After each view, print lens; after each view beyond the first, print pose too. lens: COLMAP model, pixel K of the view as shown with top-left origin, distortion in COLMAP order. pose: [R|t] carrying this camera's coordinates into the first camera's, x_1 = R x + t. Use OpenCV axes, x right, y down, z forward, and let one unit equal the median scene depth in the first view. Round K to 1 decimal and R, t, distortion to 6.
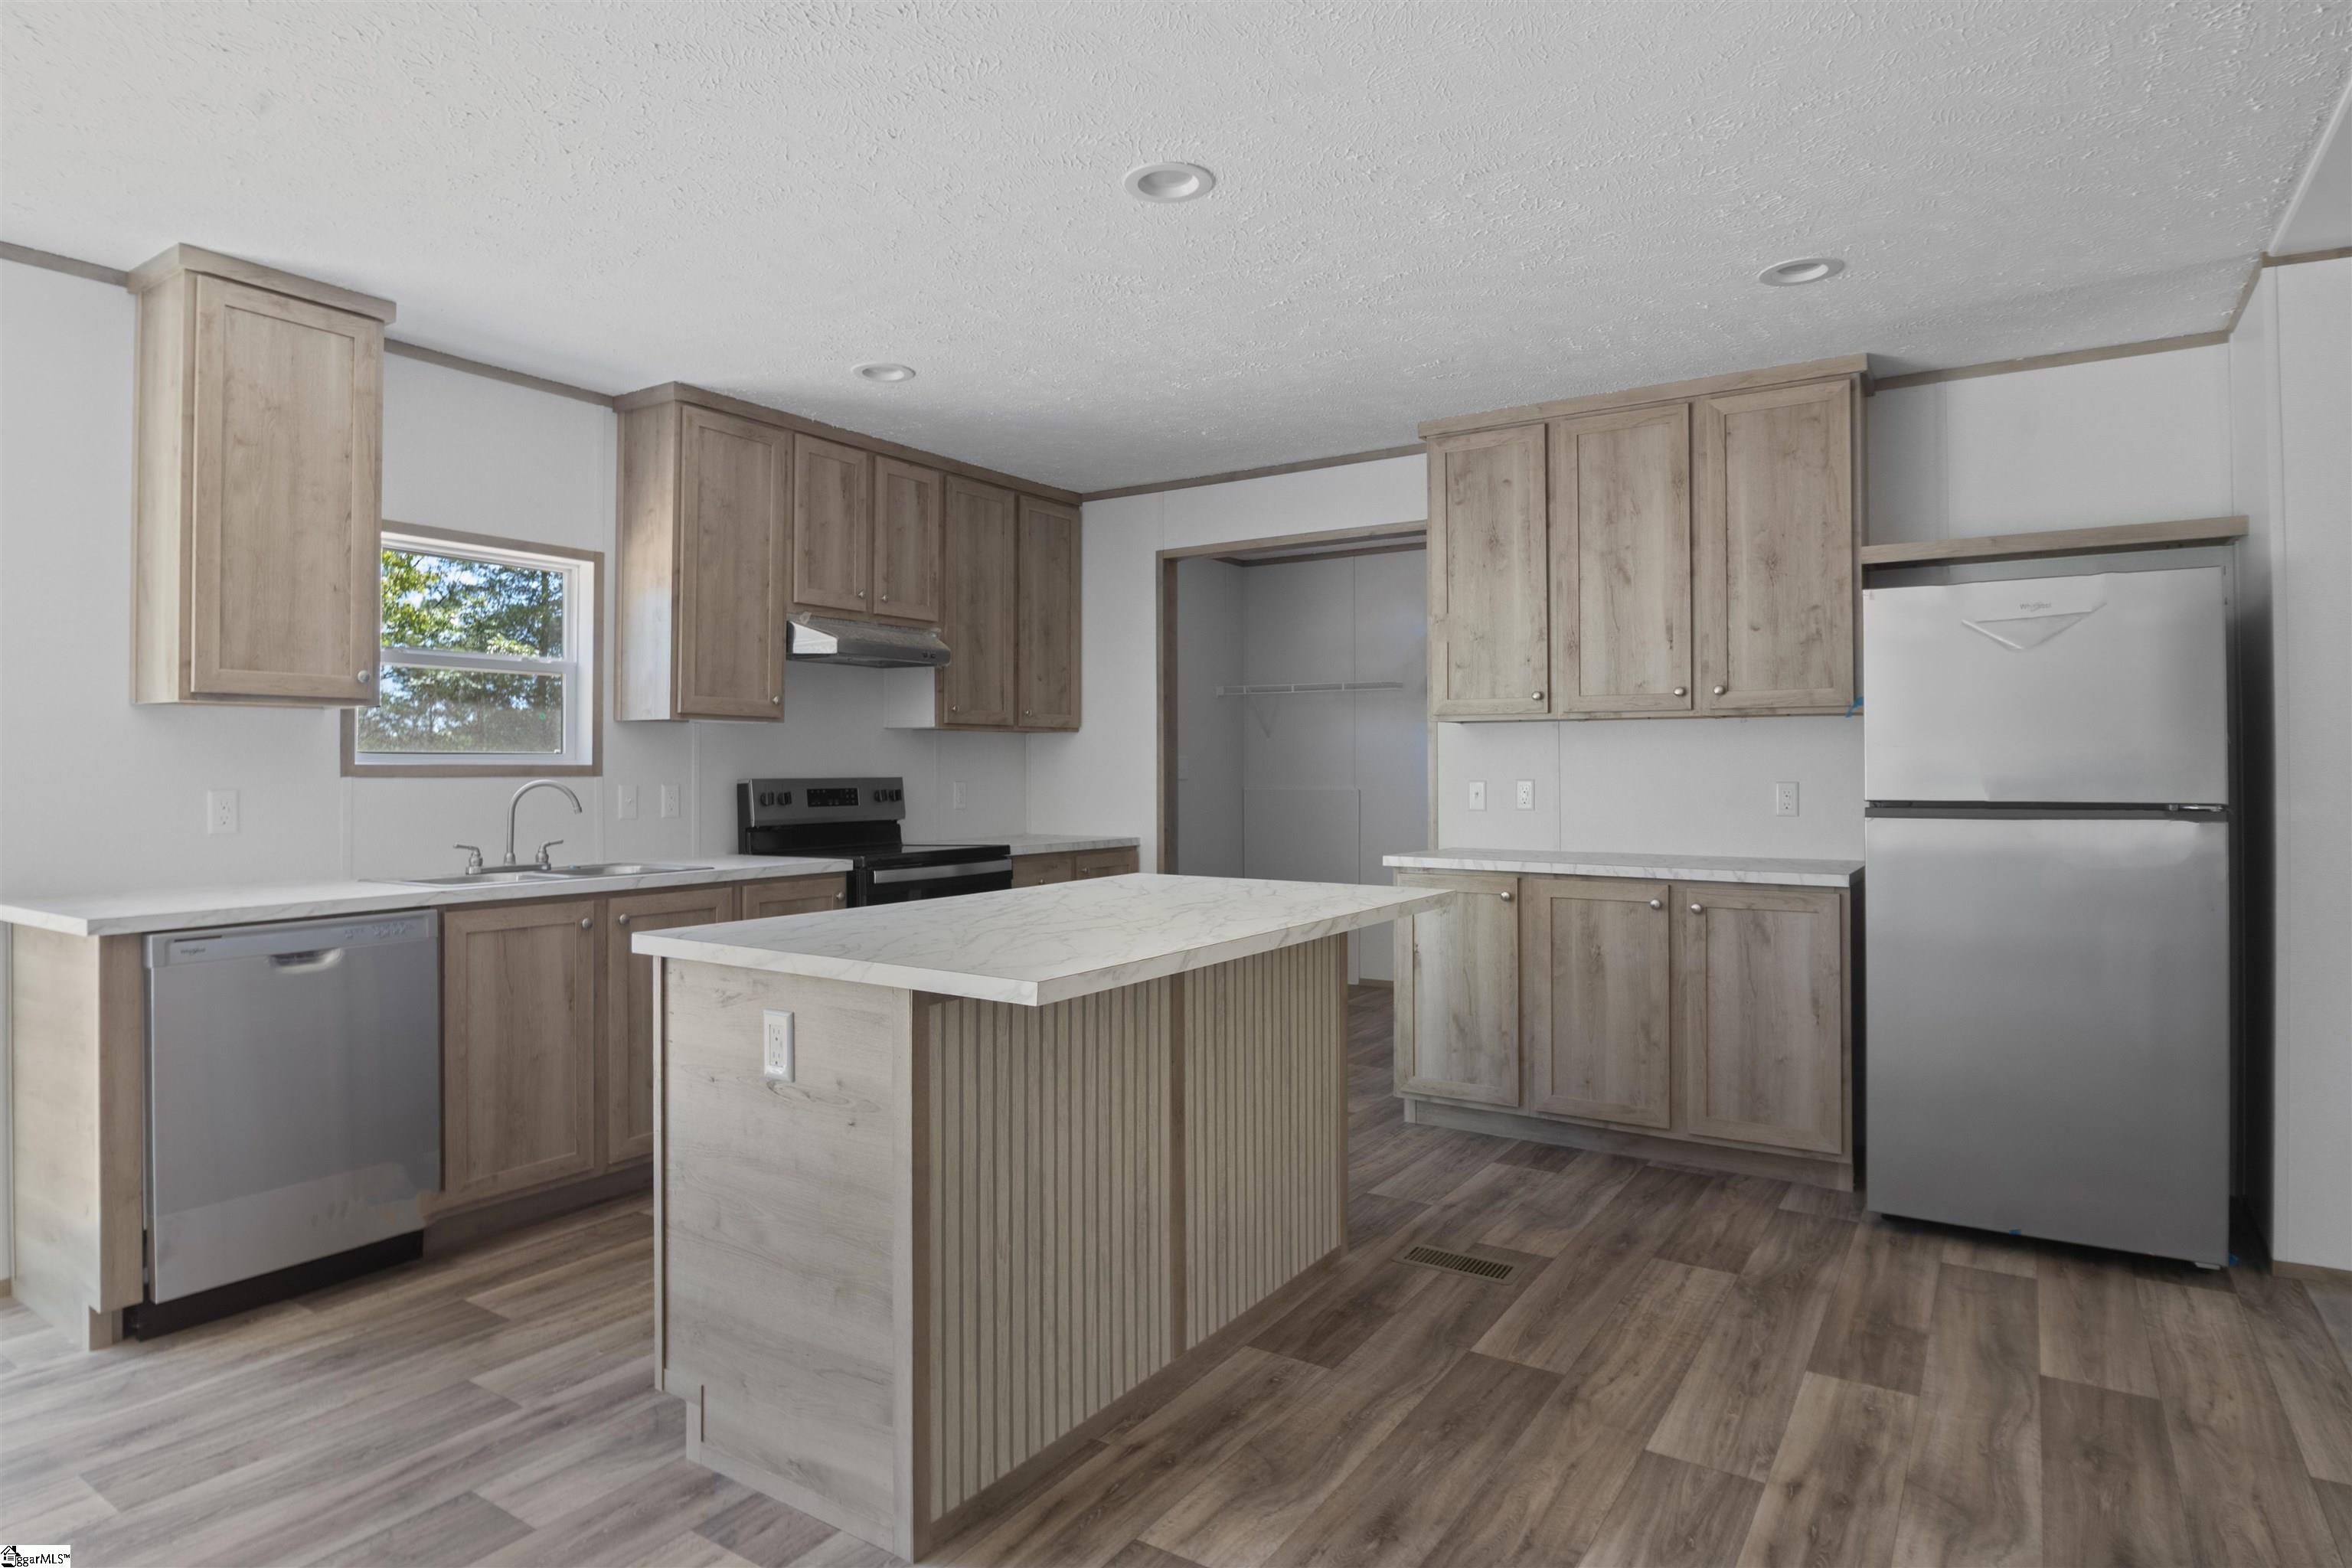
lens RADIAL K [[1331.5, 0, 1144.1], [0, 1331.5, 752.1], [0, 0, 1]] dist [-0.019553, 0.003193]
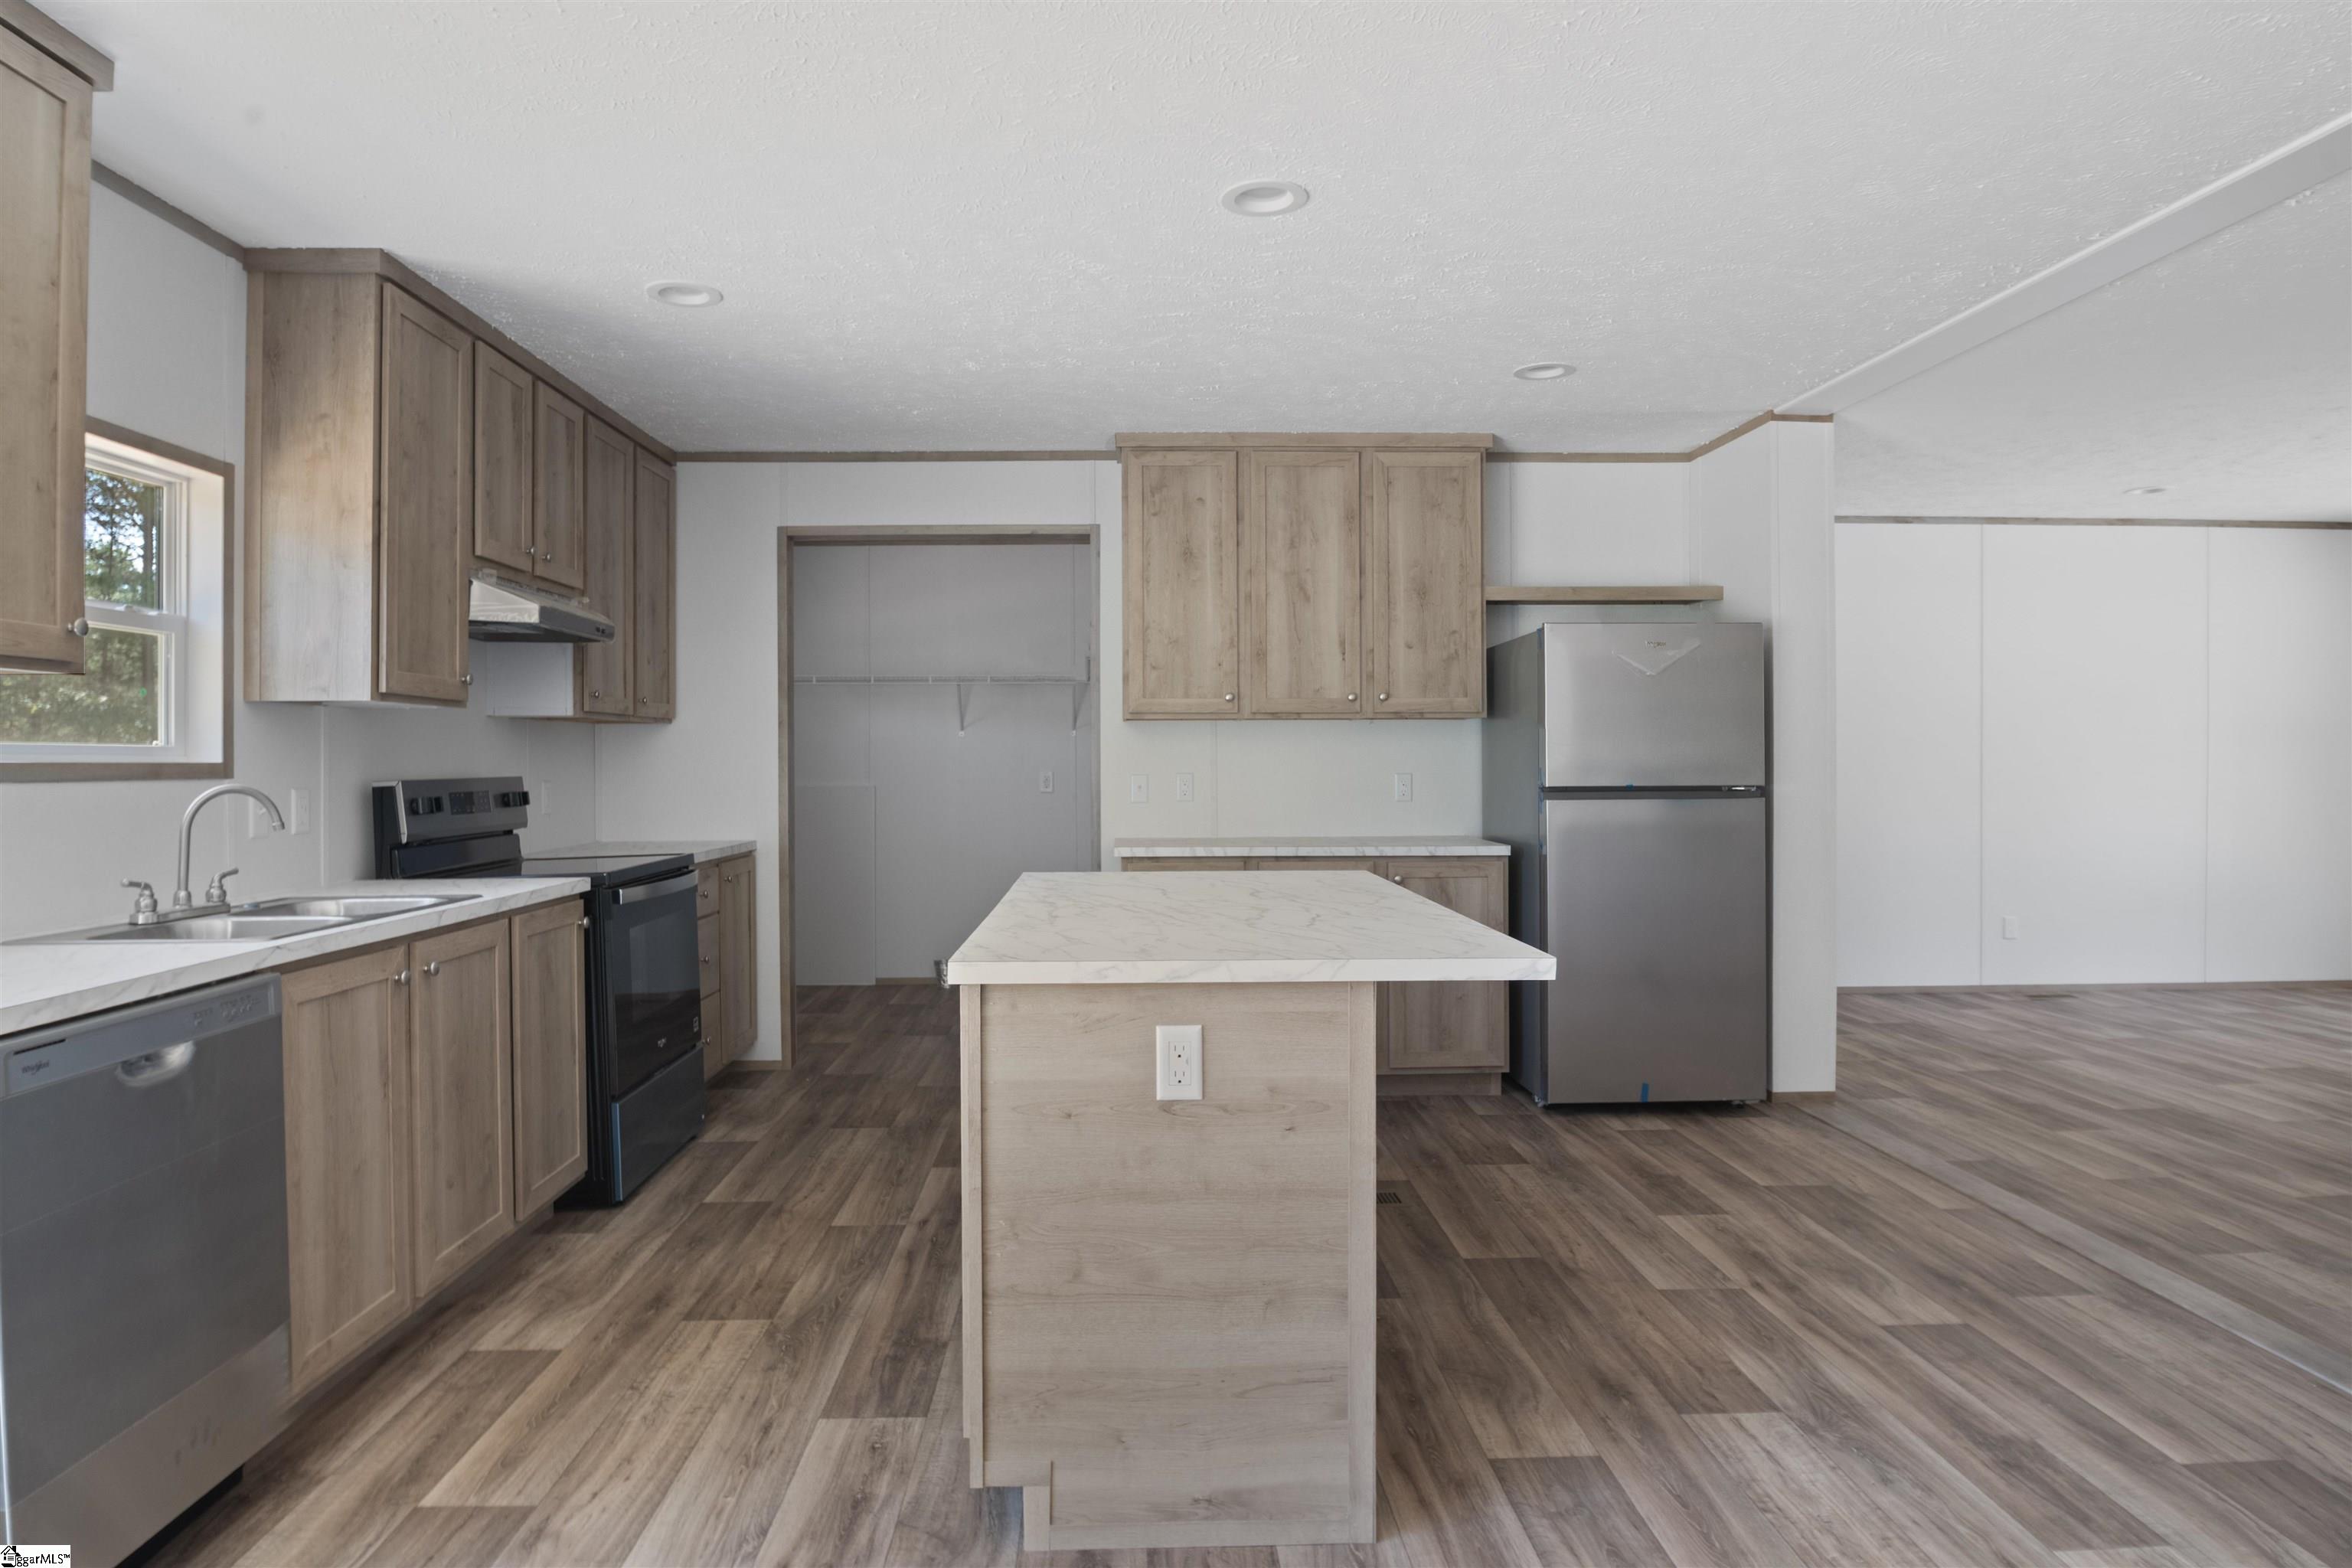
lens RADIAL K [[1360.4, 0, 1173.6], [0, 1360.4, 758.6], [0, 0, 1]] dist [-0.029172, -0.001750]
pose [[0.805722, -0.001540, 0.592292, -0.446461], [-0.003505, 0.999967, 0.007369, 0.000507], [-0.592284, -0.008014, 0.805690, 0.126591]]
